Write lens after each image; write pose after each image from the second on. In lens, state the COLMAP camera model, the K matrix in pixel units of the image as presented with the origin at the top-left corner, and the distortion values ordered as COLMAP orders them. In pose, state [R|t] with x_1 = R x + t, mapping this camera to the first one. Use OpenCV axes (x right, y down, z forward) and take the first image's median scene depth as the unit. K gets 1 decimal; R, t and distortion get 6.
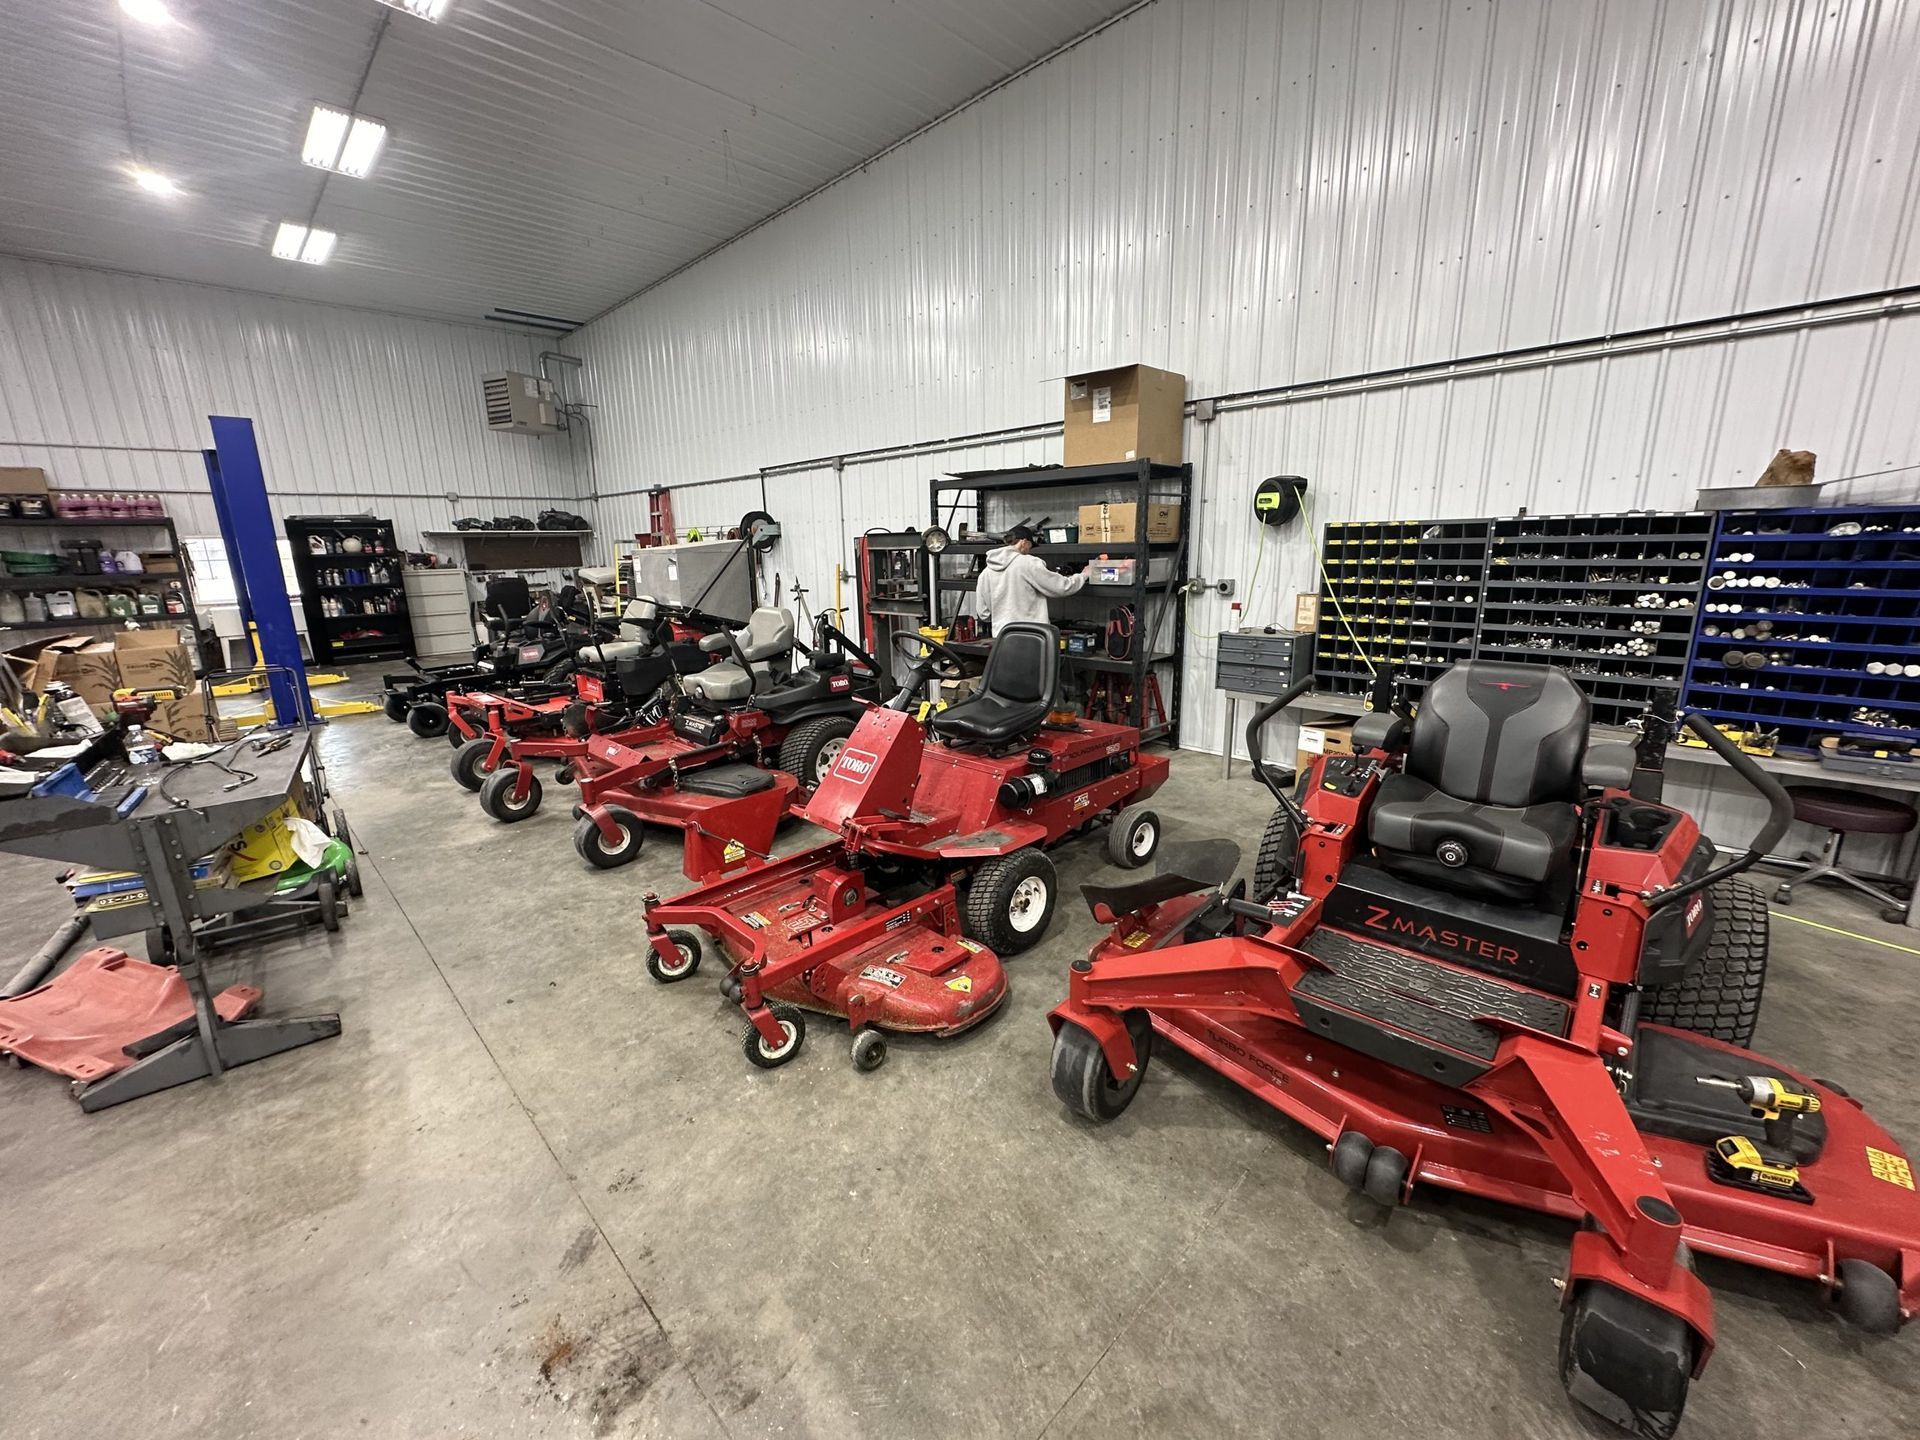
lens RADIAL K [[763.1, 0, 960.0], [0, 763.1, 720.0], [0, 0, 1]] dist [-0.001091, -0.000096]
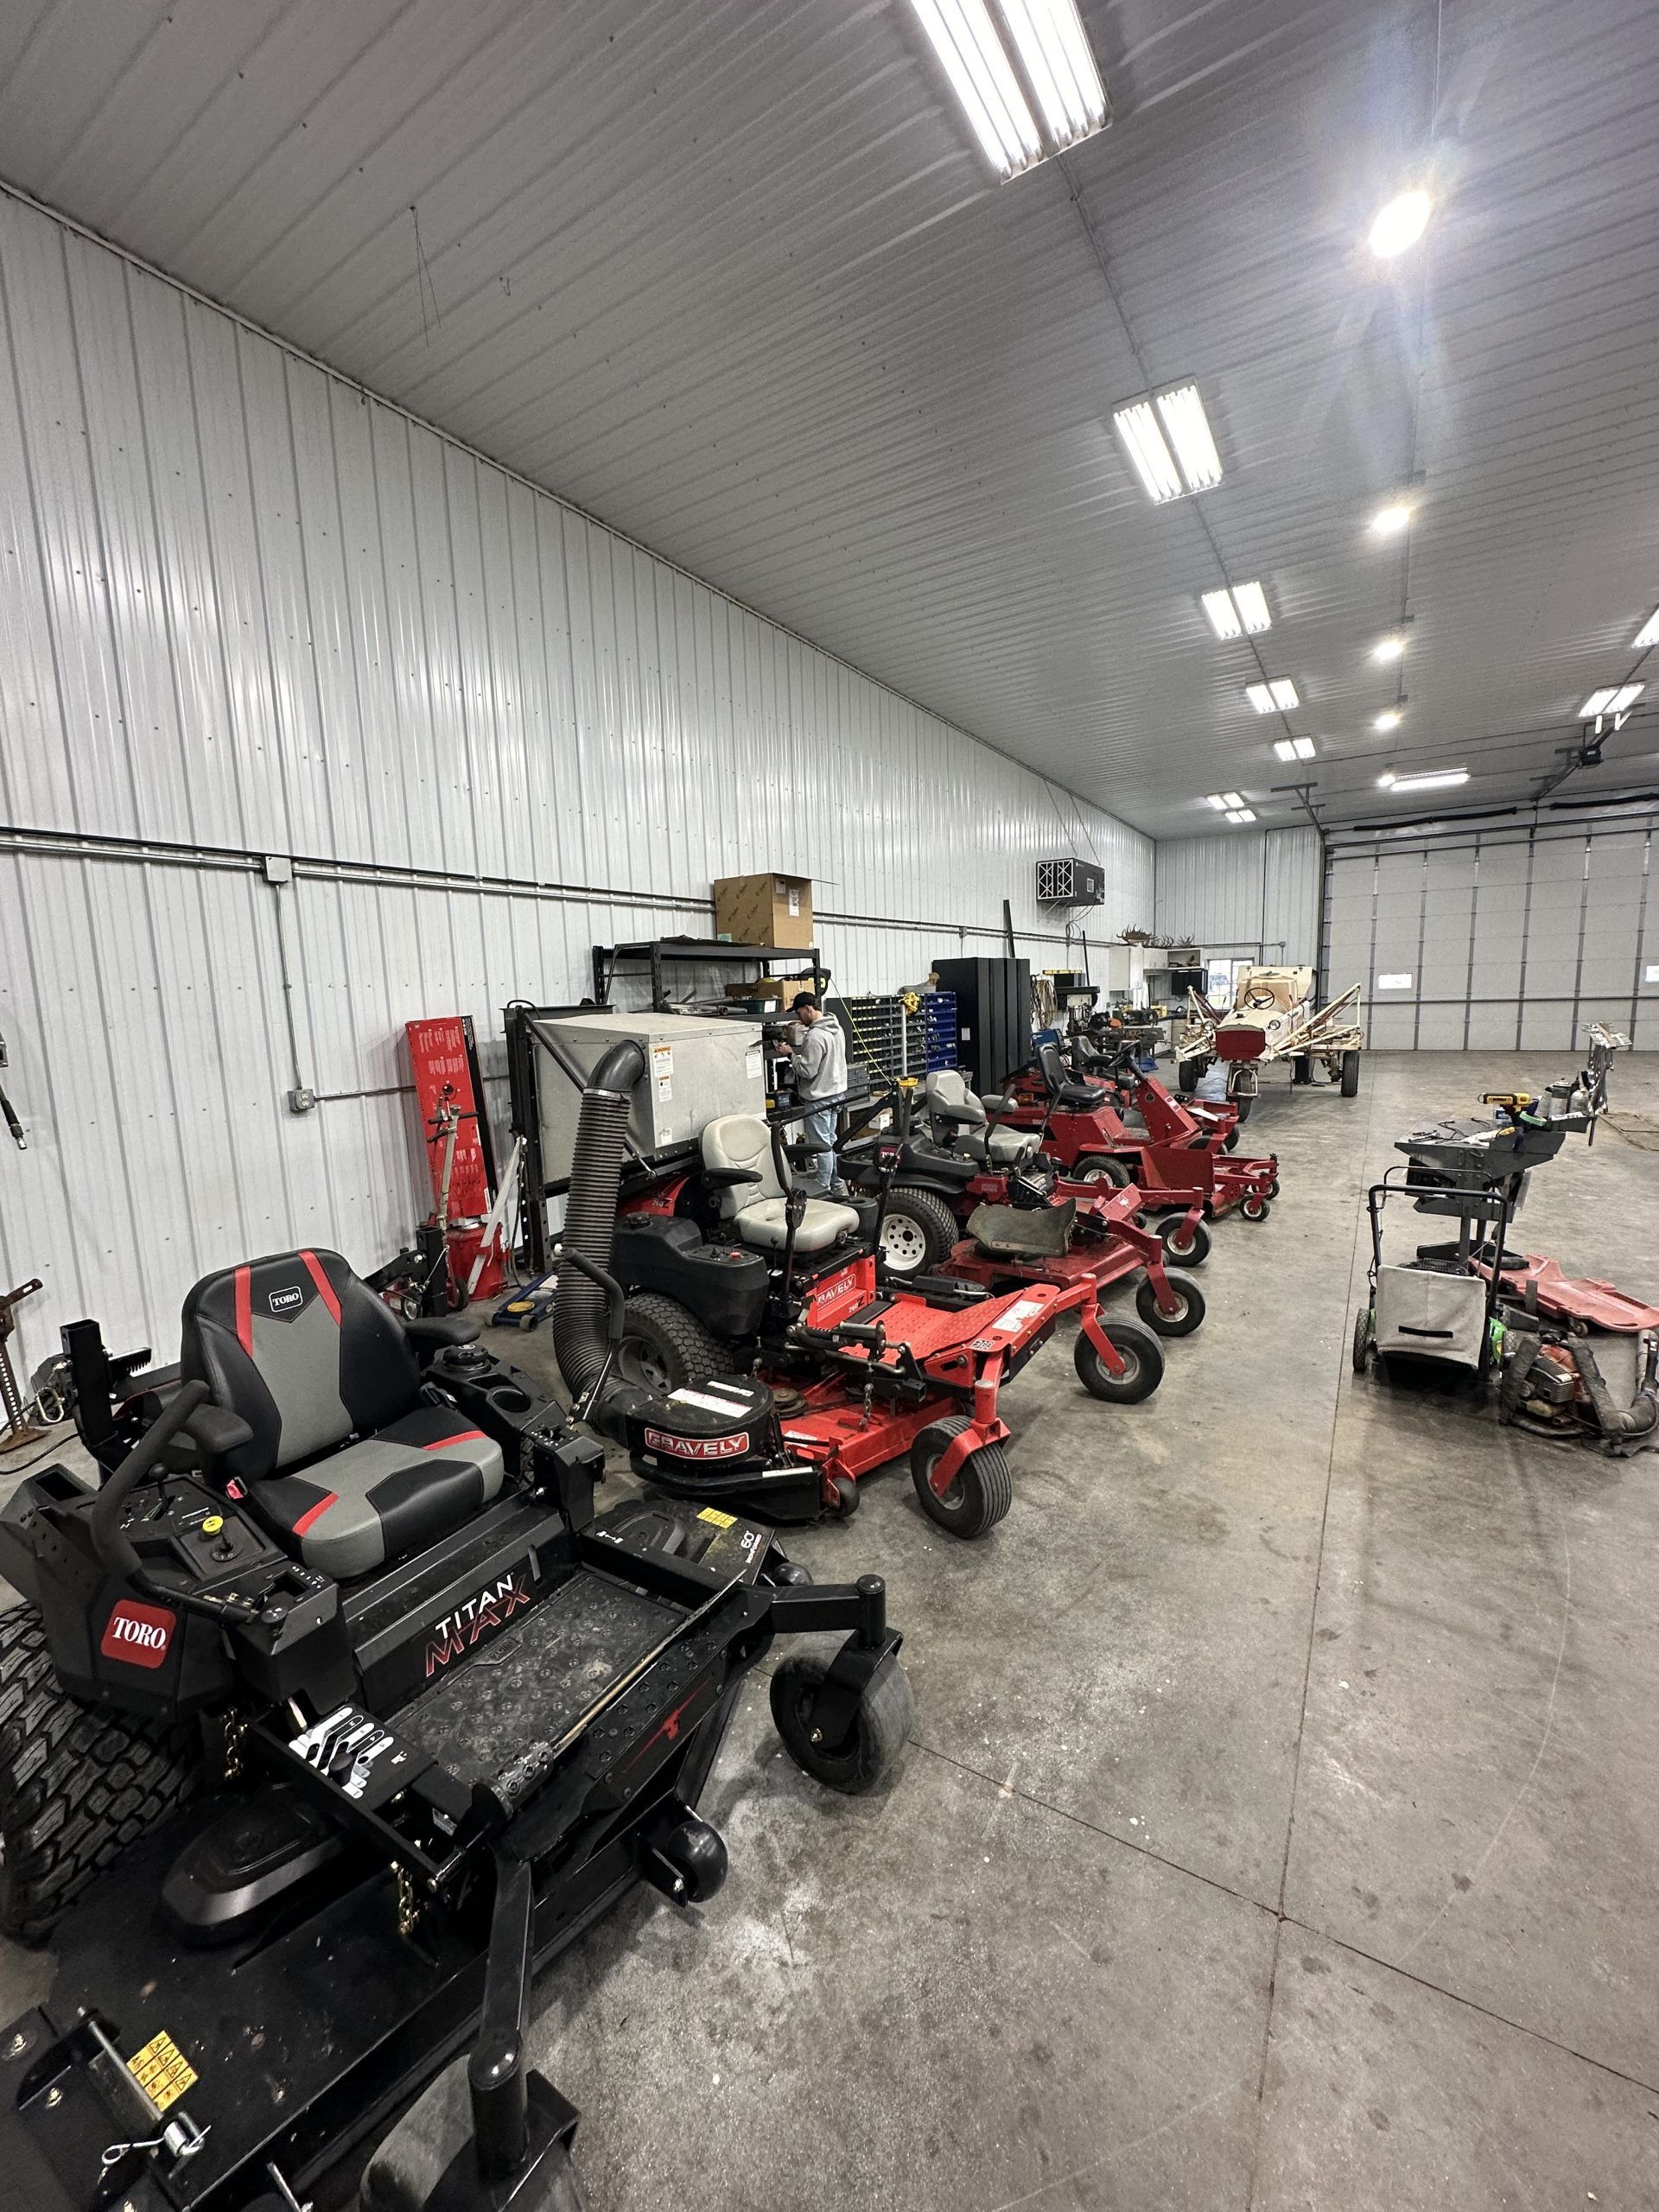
lens RADIAL K [[879.1, 0, 829.5], [0, 879.1, 1106.0], [0, 0, 1]] dist [-0.001091, -0.000096]
pose [[-0.231270, -0.092911, 0.968443, -0.870788], [0.277824, 0.947672, 0.157264, -0.226921], [-0.932378, 0.305427, -0.193356, 0.967441]]
